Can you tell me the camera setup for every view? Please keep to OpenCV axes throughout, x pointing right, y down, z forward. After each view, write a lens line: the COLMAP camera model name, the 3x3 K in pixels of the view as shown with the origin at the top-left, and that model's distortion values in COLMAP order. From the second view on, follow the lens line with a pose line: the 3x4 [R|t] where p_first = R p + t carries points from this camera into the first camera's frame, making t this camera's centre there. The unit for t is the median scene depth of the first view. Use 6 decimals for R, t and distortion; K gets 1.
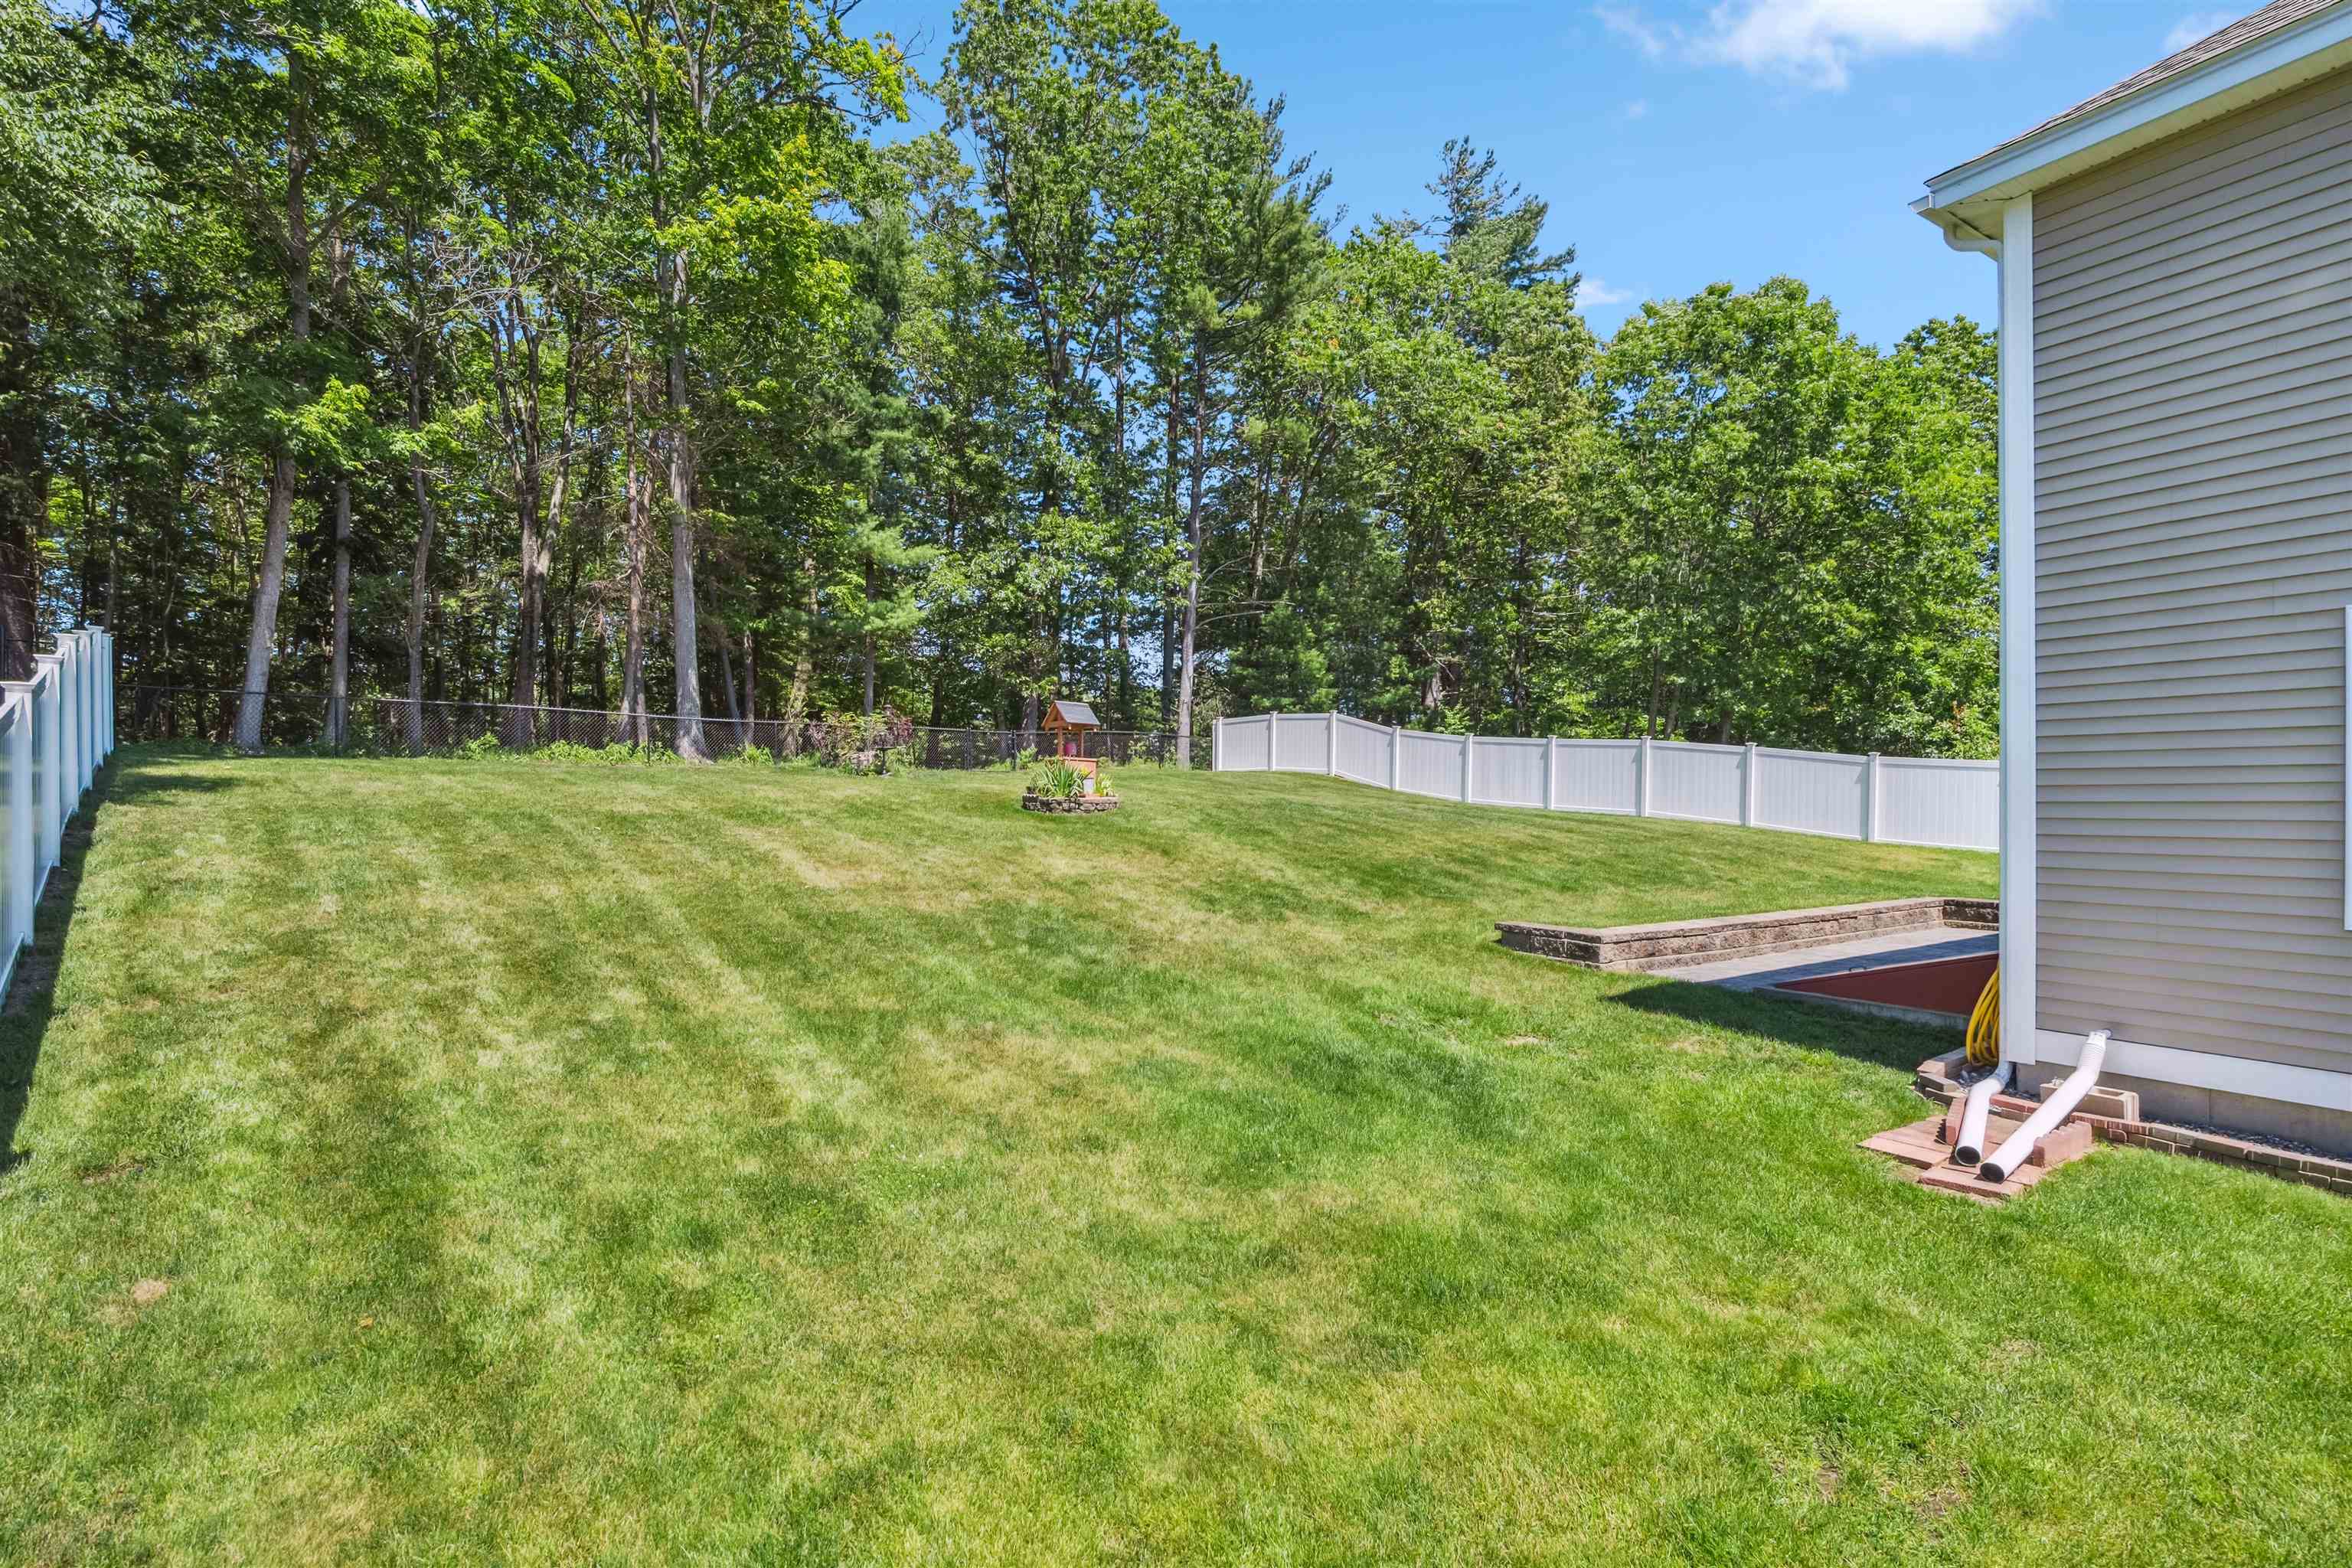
lens RADIAL K [[1087.5, 0, 1179.0], [0, 1087.5, 781.2], [0, 0, 1]] dist [-0.004841, 0.000356]
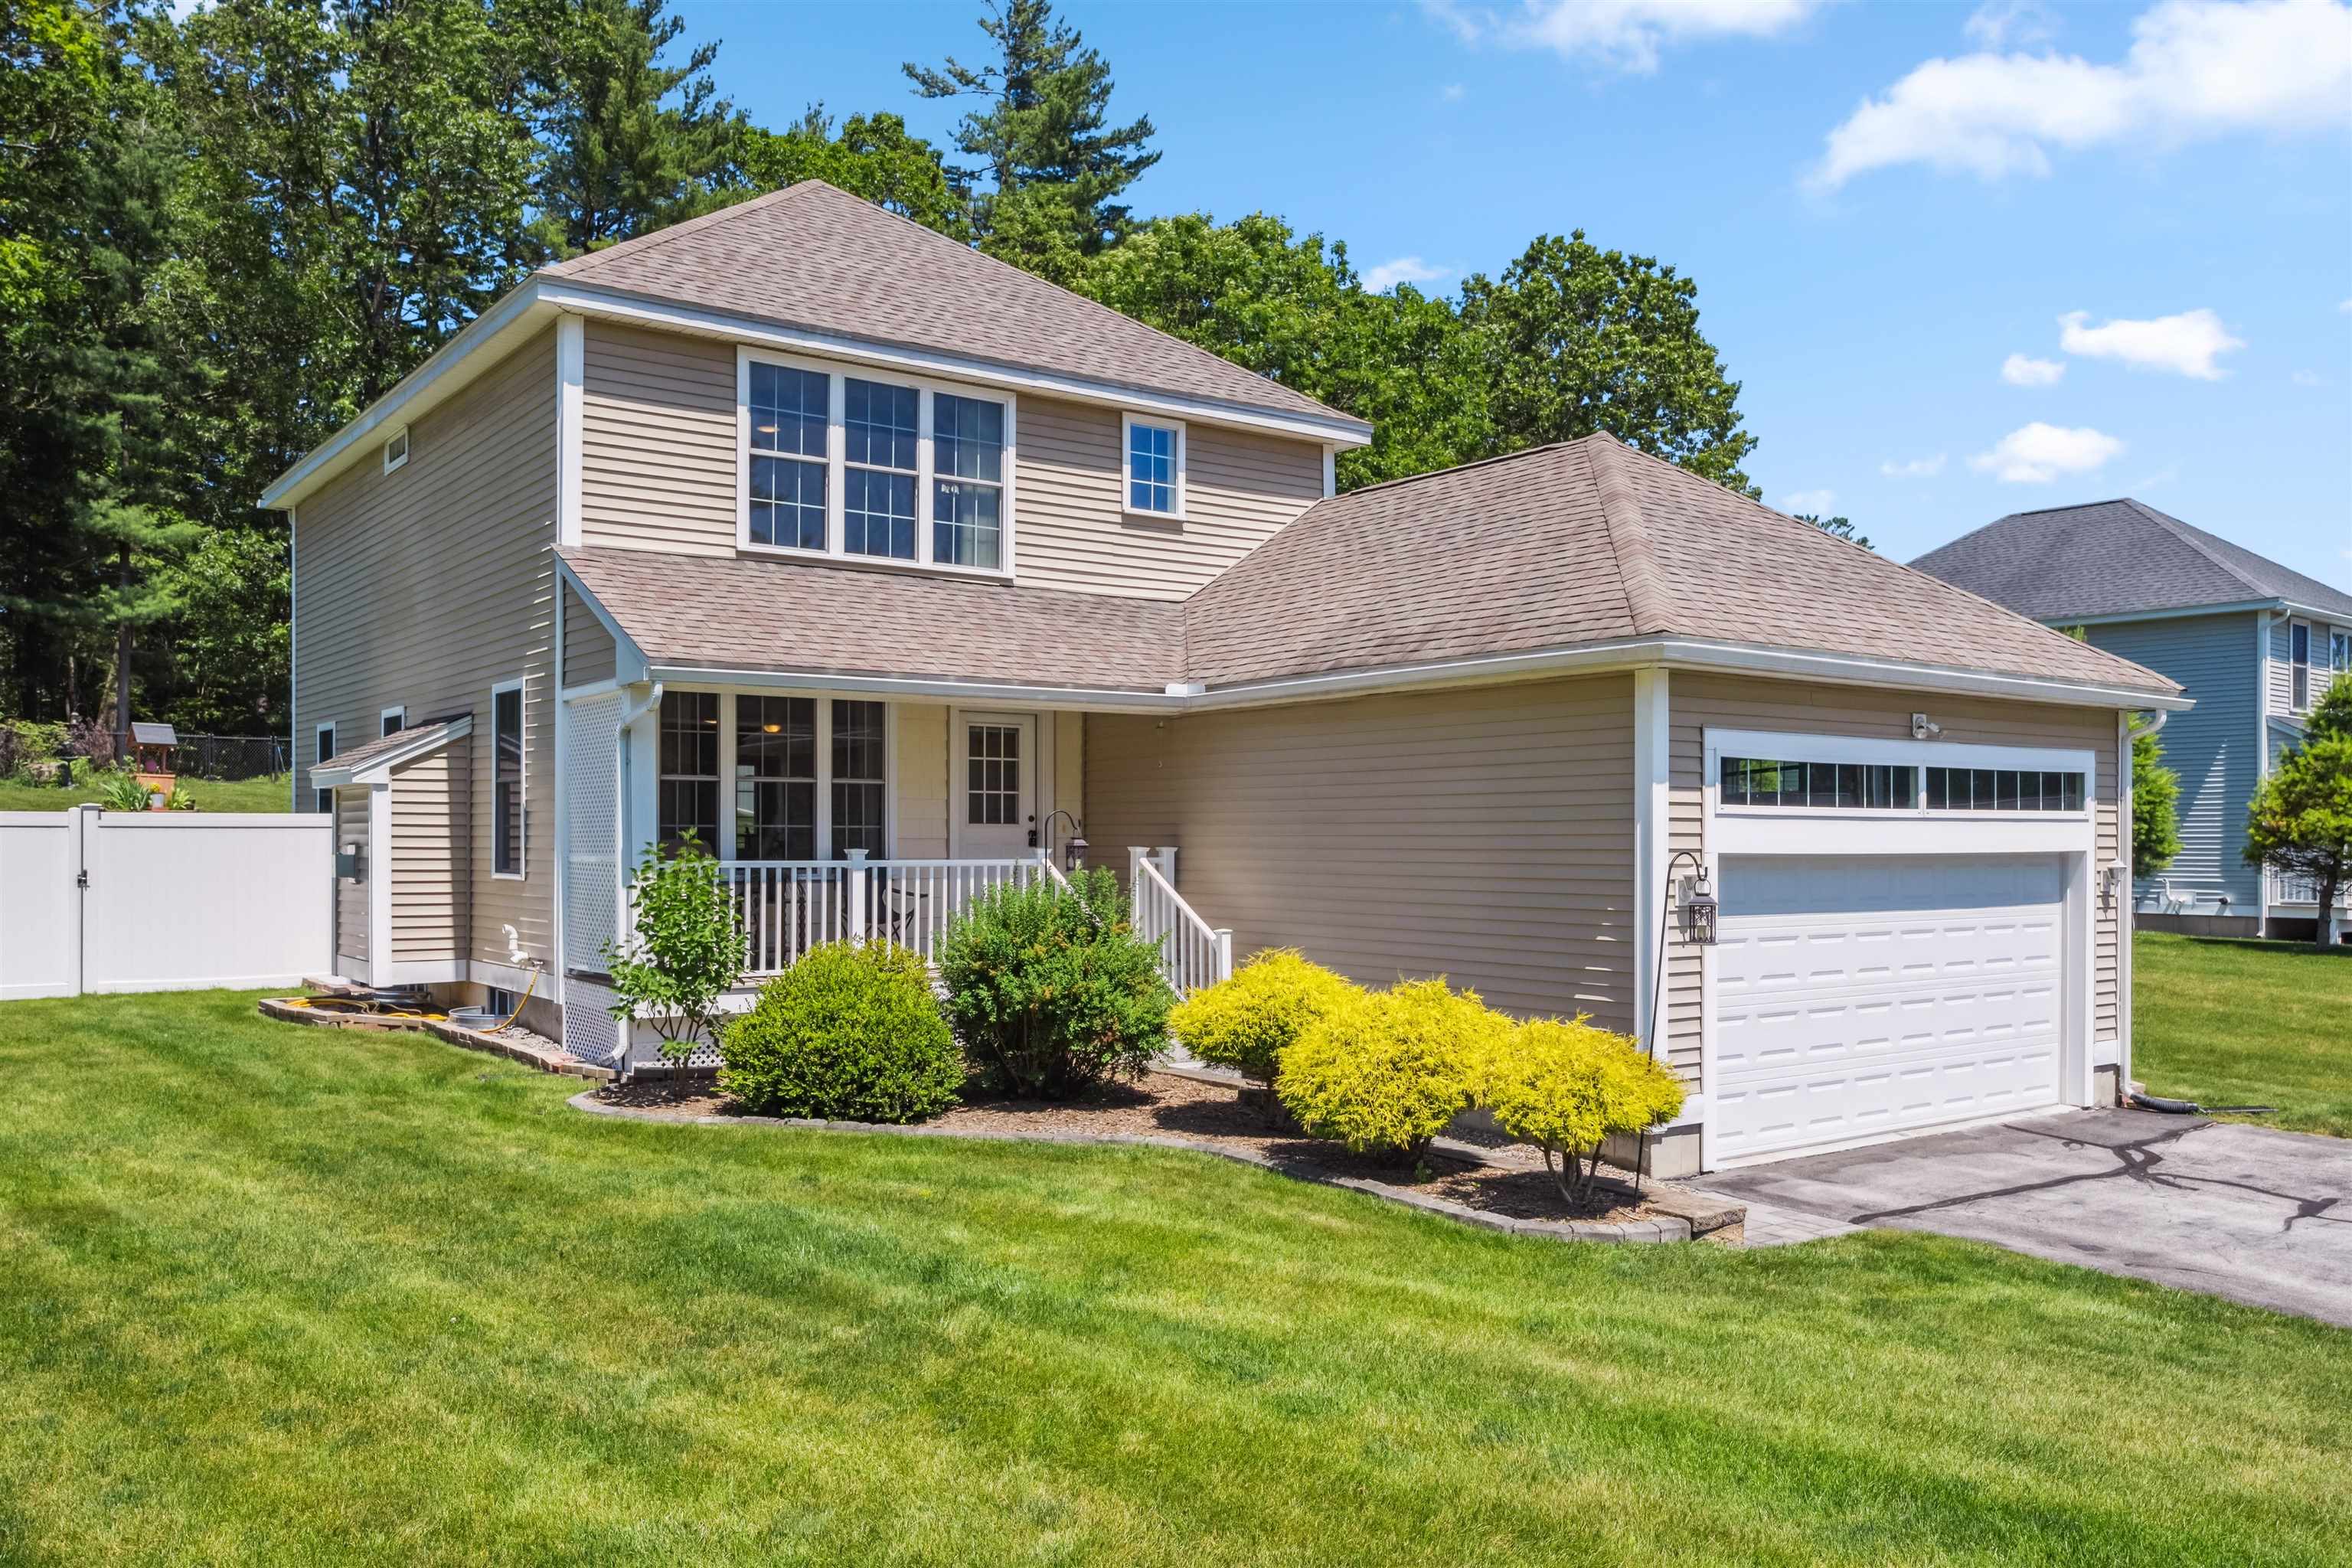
lens RADIAL K [[1841.4, 0, 1171.8], [0, 1841.4, 792.5], [0, 0, 1]] dist [0.000307, 0.000633]
pose [[0.997660, 0.006116, 0.068103, 0.466677], [-0.006356, 0.999974, 0.003303, -0.009005], [-0.068081, -0.003728, 0.997673, -0.542765]]
